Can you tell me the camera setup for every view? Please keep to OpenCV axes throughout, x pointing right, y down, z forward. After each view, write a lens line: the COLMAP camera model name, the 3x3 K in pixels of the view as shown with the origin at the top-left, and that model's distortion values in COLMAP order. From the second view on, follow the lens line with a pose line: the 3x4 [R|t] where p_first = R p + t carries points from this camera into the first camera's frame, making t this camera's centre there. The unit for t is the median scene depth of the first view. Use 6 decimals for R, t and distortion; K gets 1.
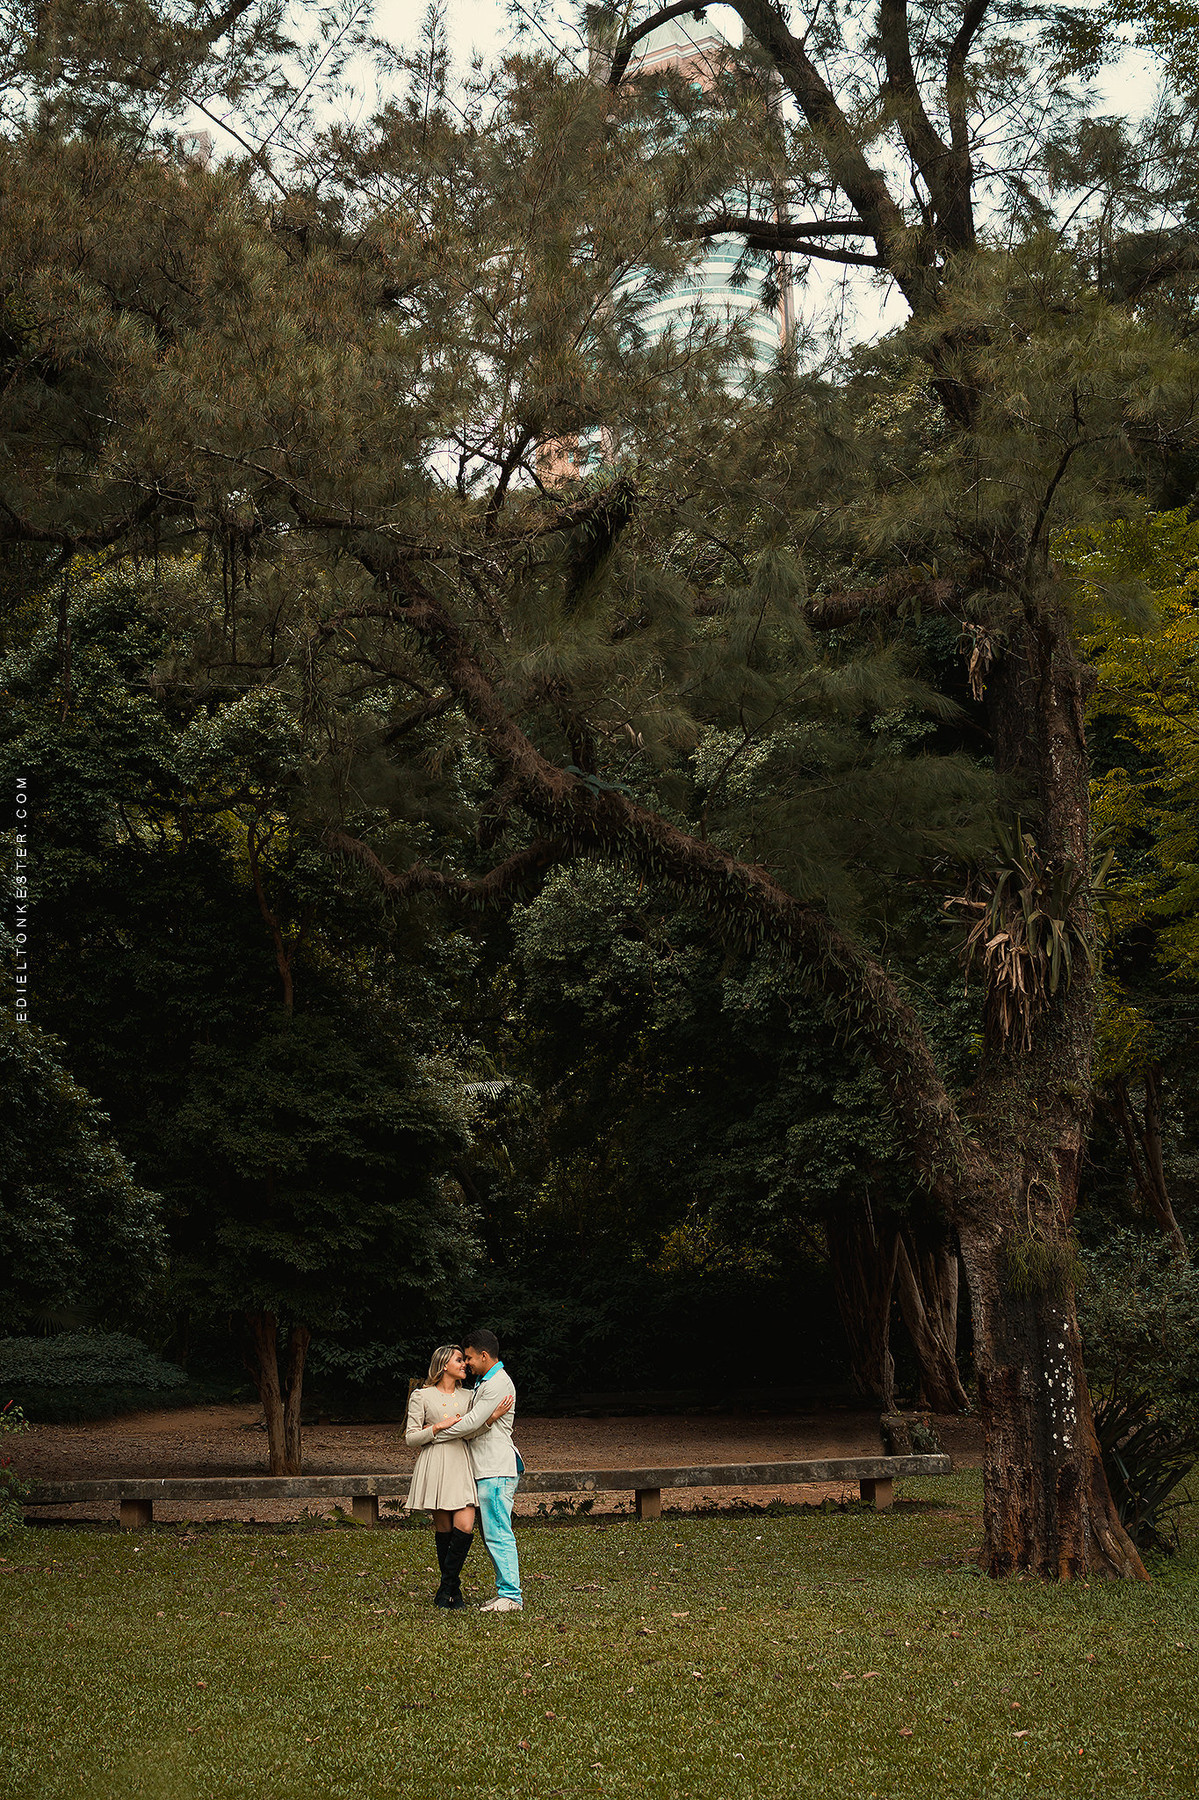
lens RADIAL K [[2546.3, 0, 599.5], [0, 2546.3, 900.0], [0, 0, 1]] dist [0.000865, 0.000398]
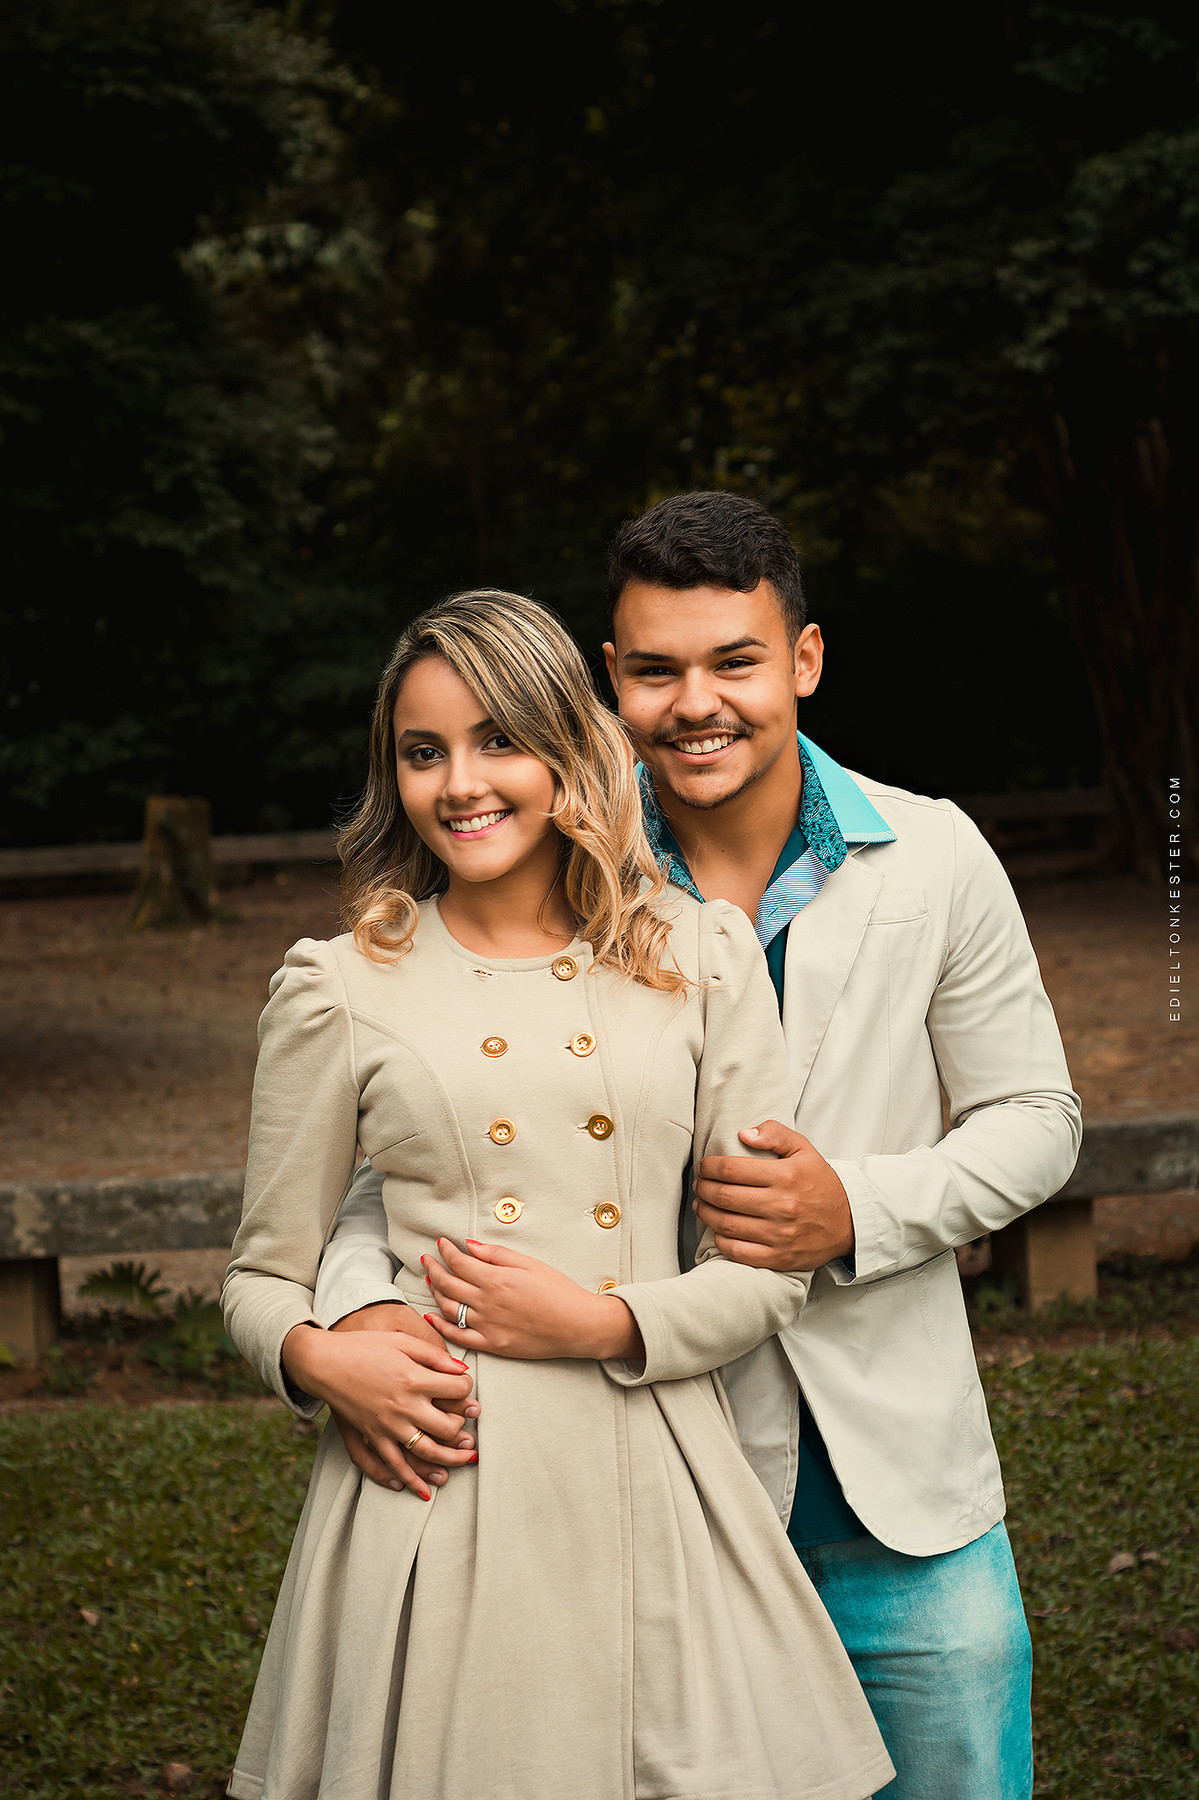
lens RADIAL K [[3821.9, 0, 599.5], [0, 3821.9, 900.0], [0, 0, 1]] dist [-0.270019, 0.095116]
pose [[0.998690, -0.021682, 0.046341, -0.035642], [0.011216, 0.976514, 0.215160, 0.084468], [-0.049918, -0.214358, 0.975479, 0.457788]]
